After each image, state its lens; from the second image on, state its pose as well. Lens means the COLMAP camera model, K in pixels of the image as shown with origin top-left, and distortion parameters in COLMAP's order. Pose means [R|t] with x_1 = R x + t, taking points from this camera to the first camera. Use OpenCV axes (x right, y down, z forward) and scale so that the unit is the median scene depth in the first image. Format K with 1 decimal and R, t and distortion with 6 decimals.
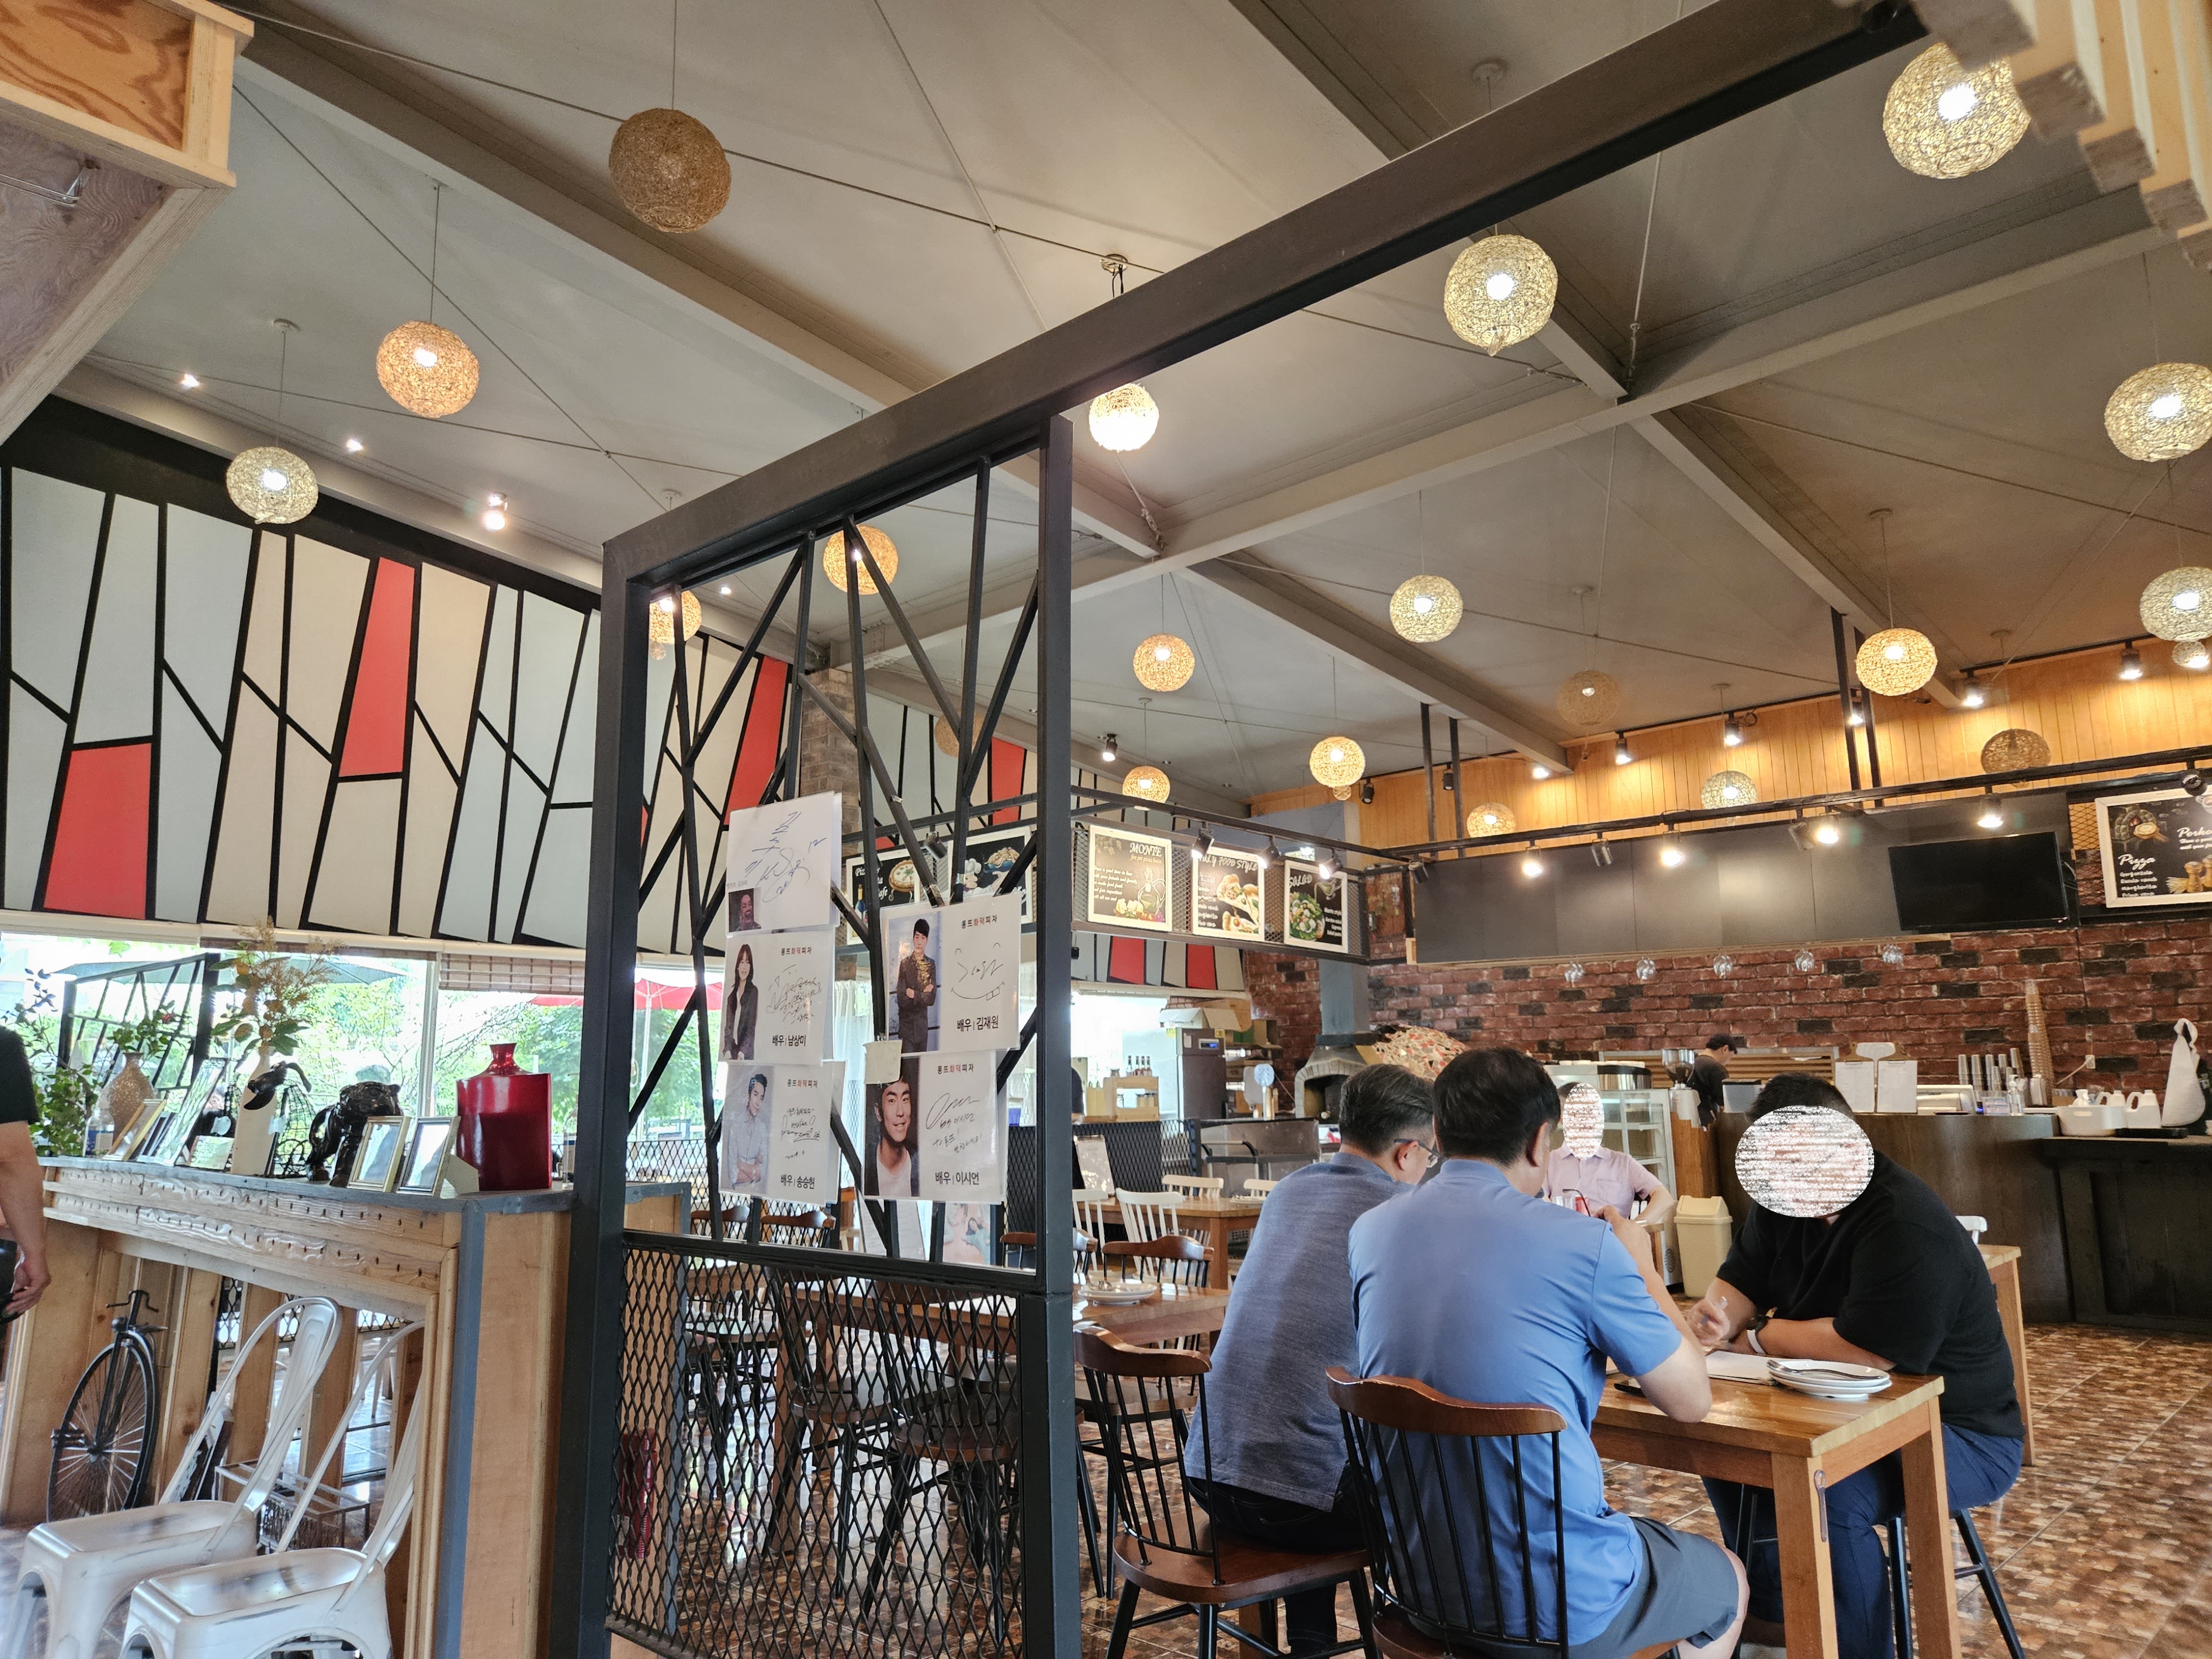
lens RADIAL K [[1492.4, 0, 1101.1], [0, 1492.4, 820.0], [0, 0, 1]] dist [0.048593, -0.005925]
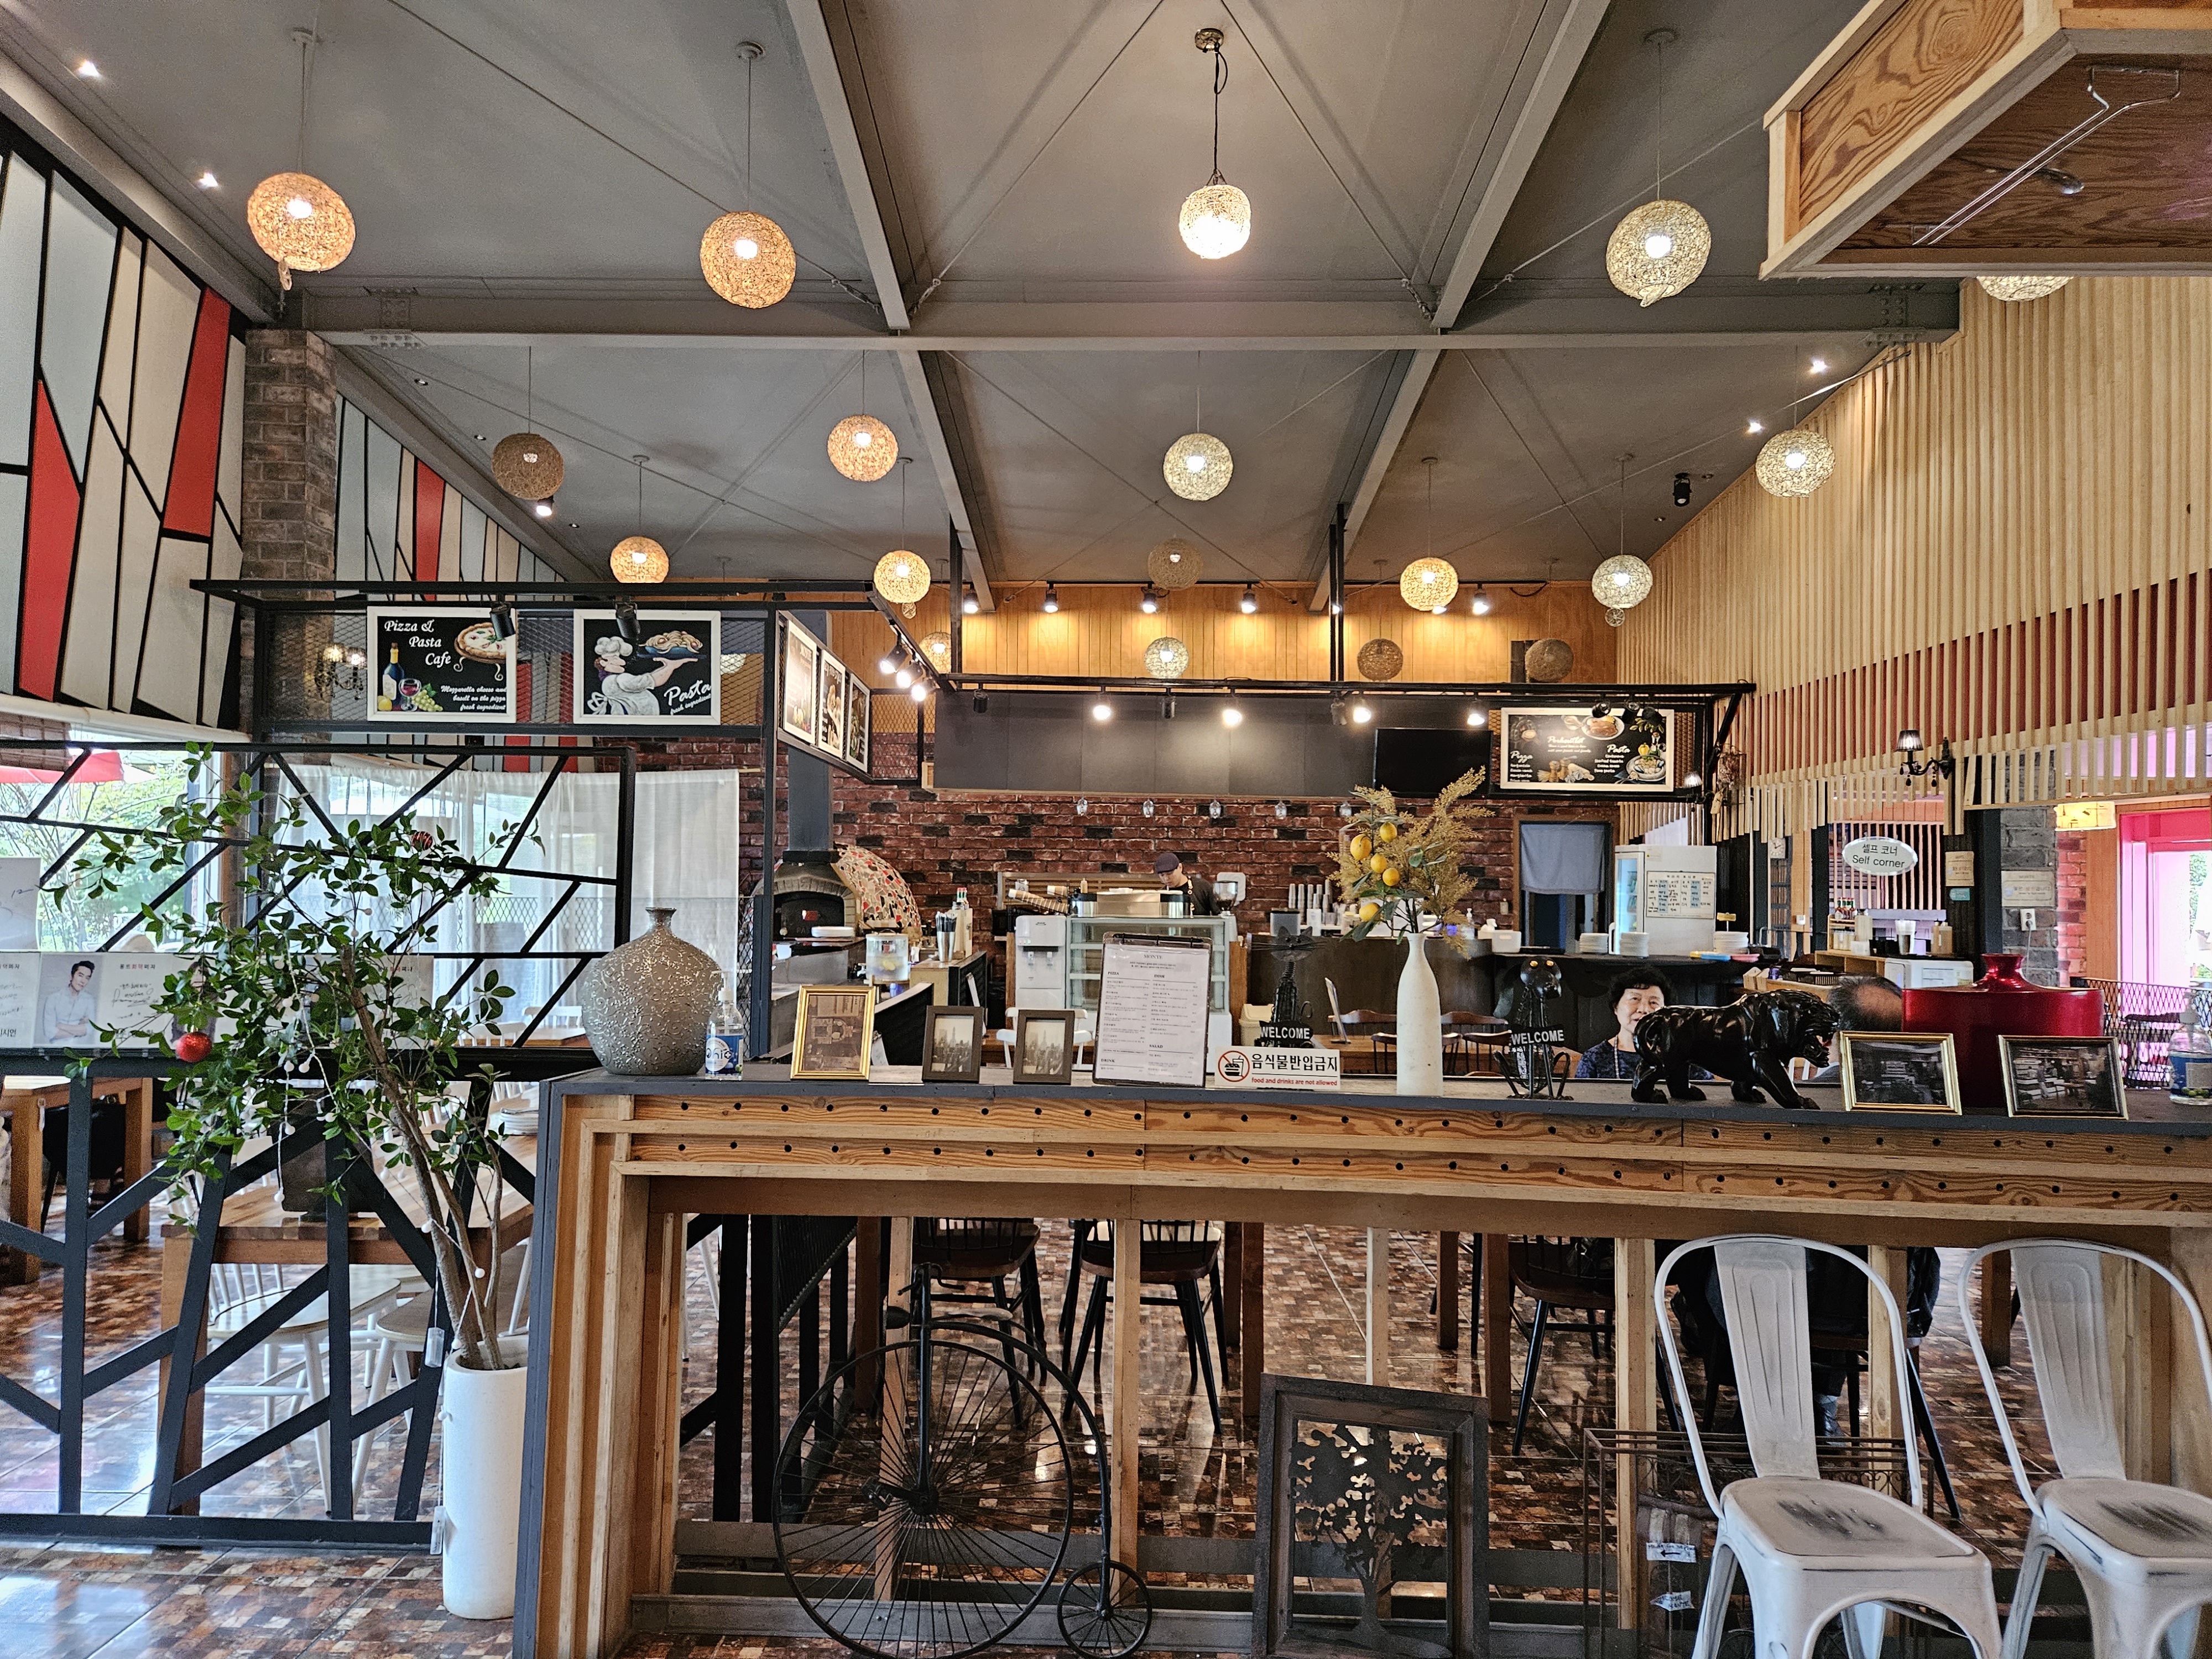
lens RADIAL K [[1492.4, 0, 1101.1], [0, 1492.4, 820.0], [0, 0, 1]] dist [0.048593, -0.005925]
pose [[0.744917, 0.047402, 0.665471, -0.407067], [-0.138333, 0.986769, 0.084560, 0.017377], [-0.652658, -0.155046, 0.741619, 0.183144]]
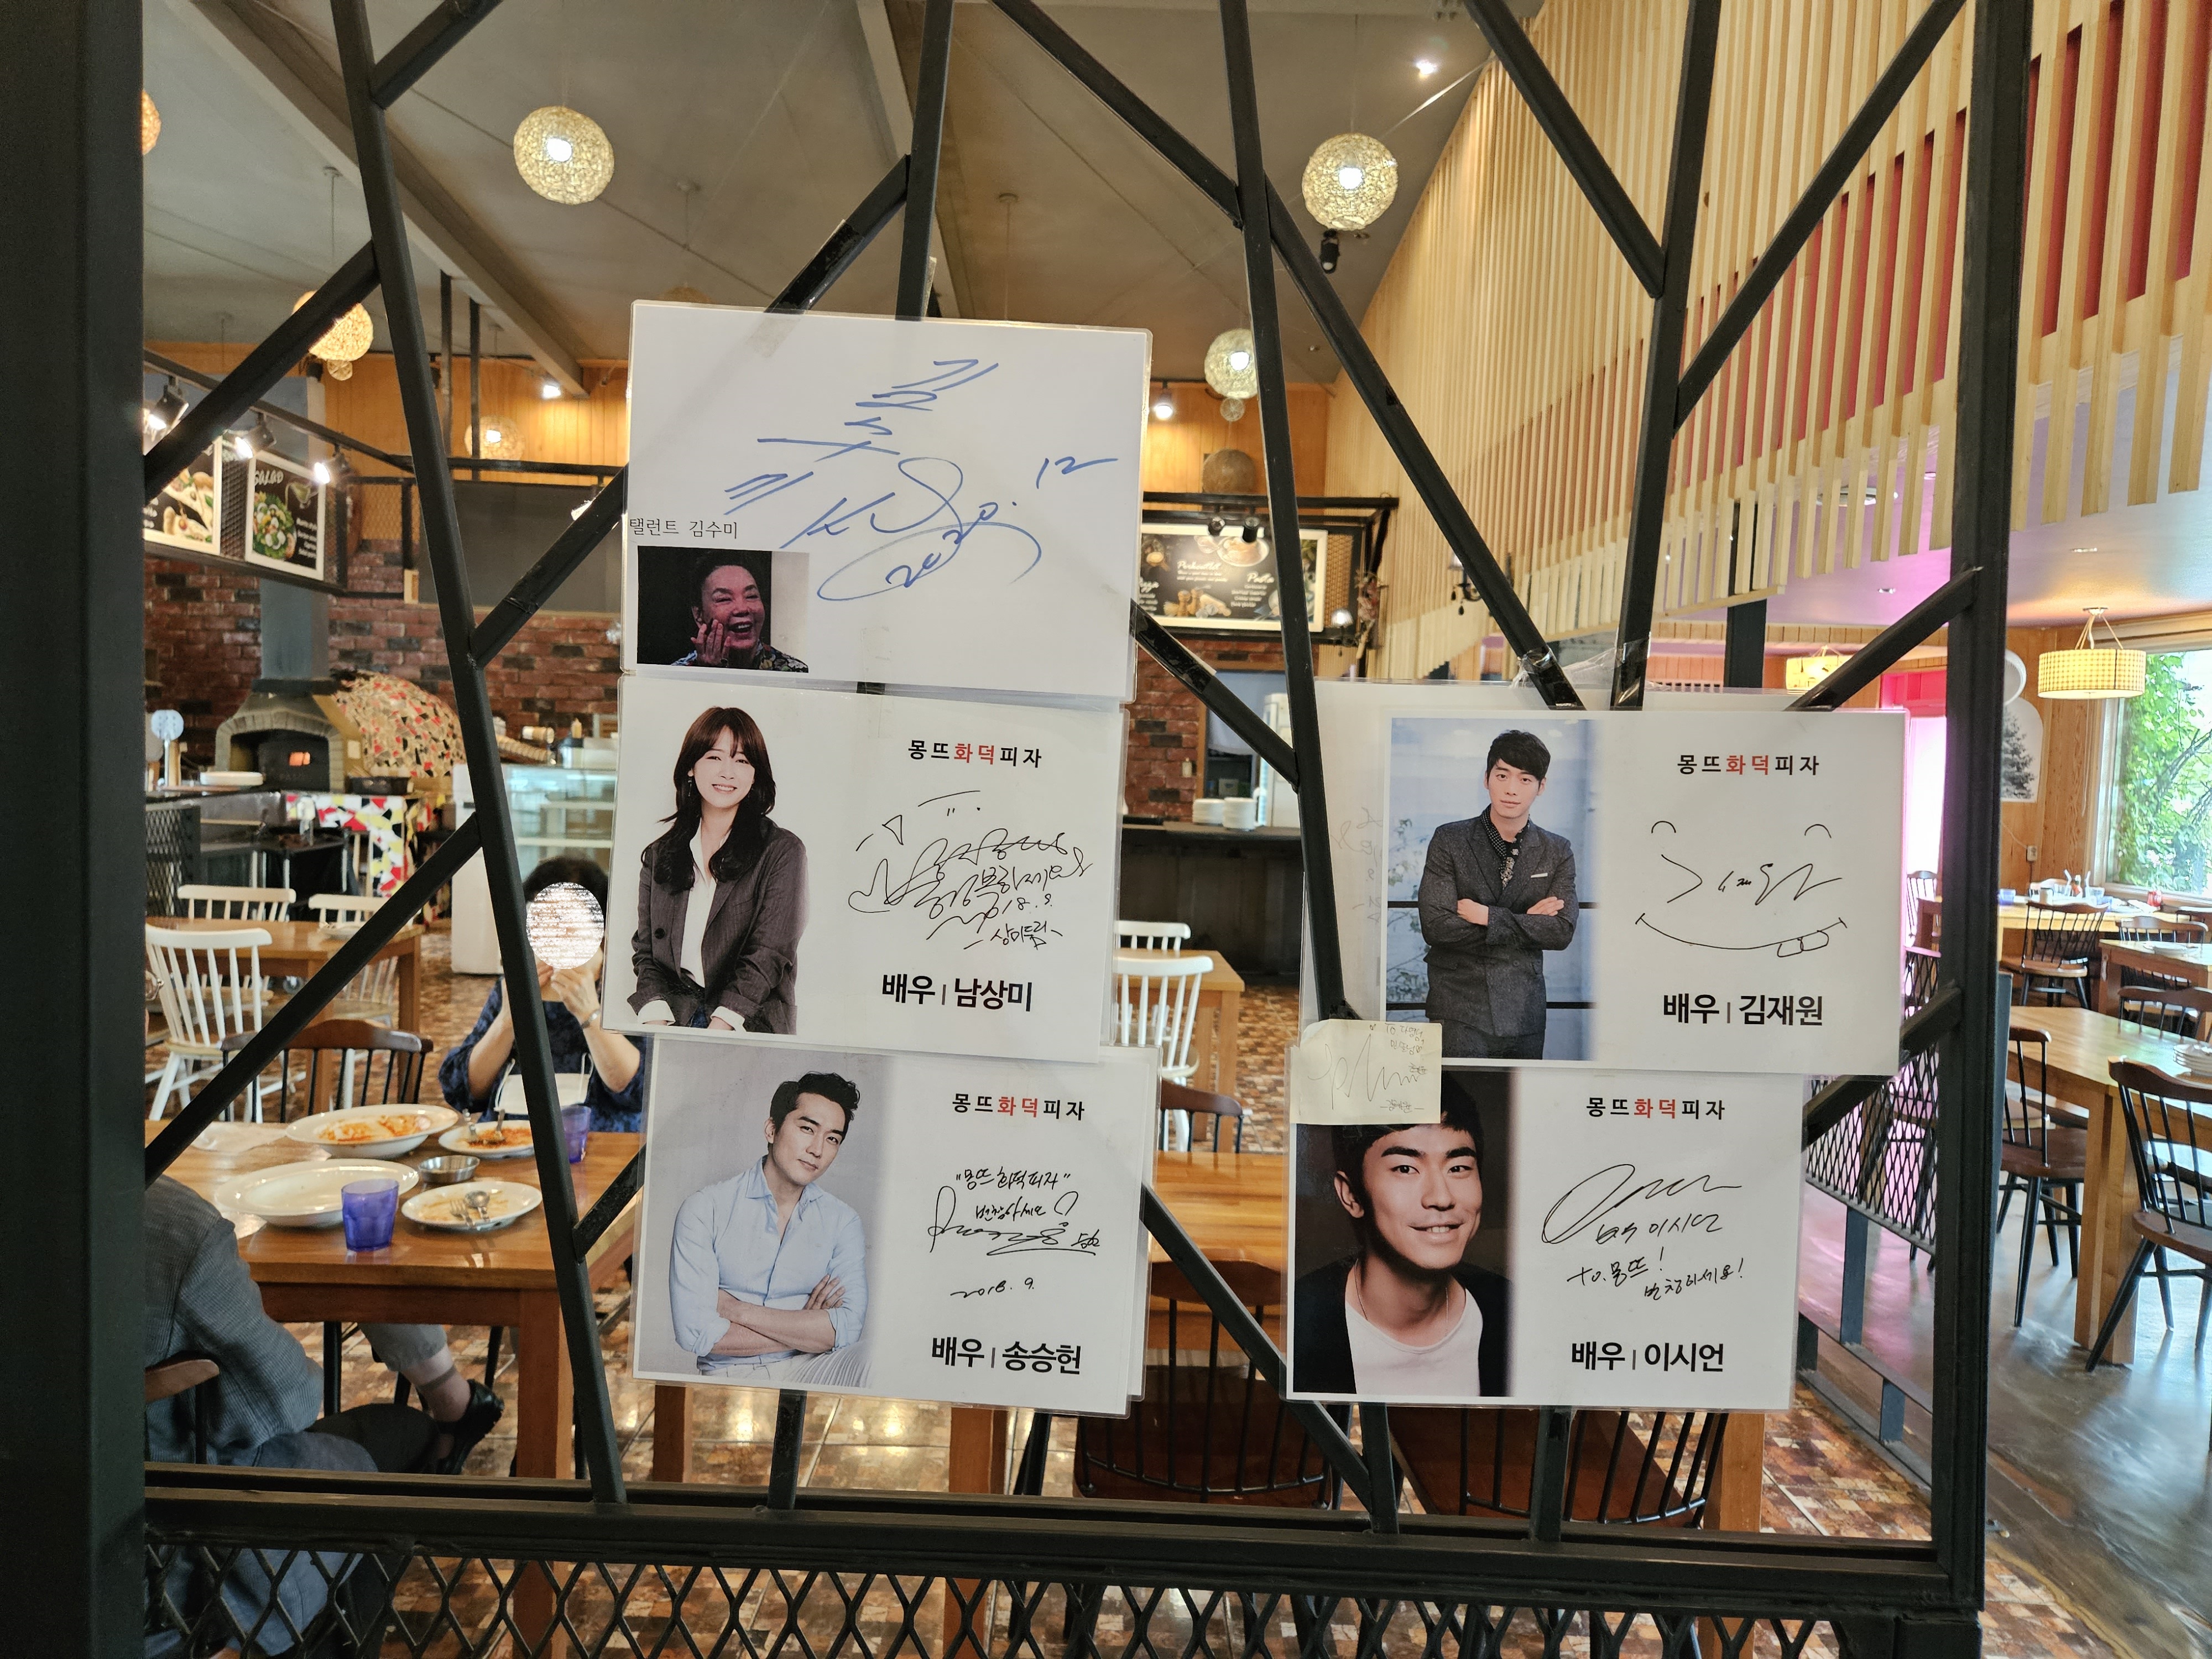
lens RADIAL K [[1492.4, 0, 1101.1], [0, 1492.4, 820.0], [0, 0, 1]] dist [0.048593, -0.005925]
pose [[0.726603, -0.001166, 0.687056, -0.091631], [-0.162889, 0.971196, 0.173912, 0.007299], [-0.667469, -0.238279, 0.705484, 0.151202]]
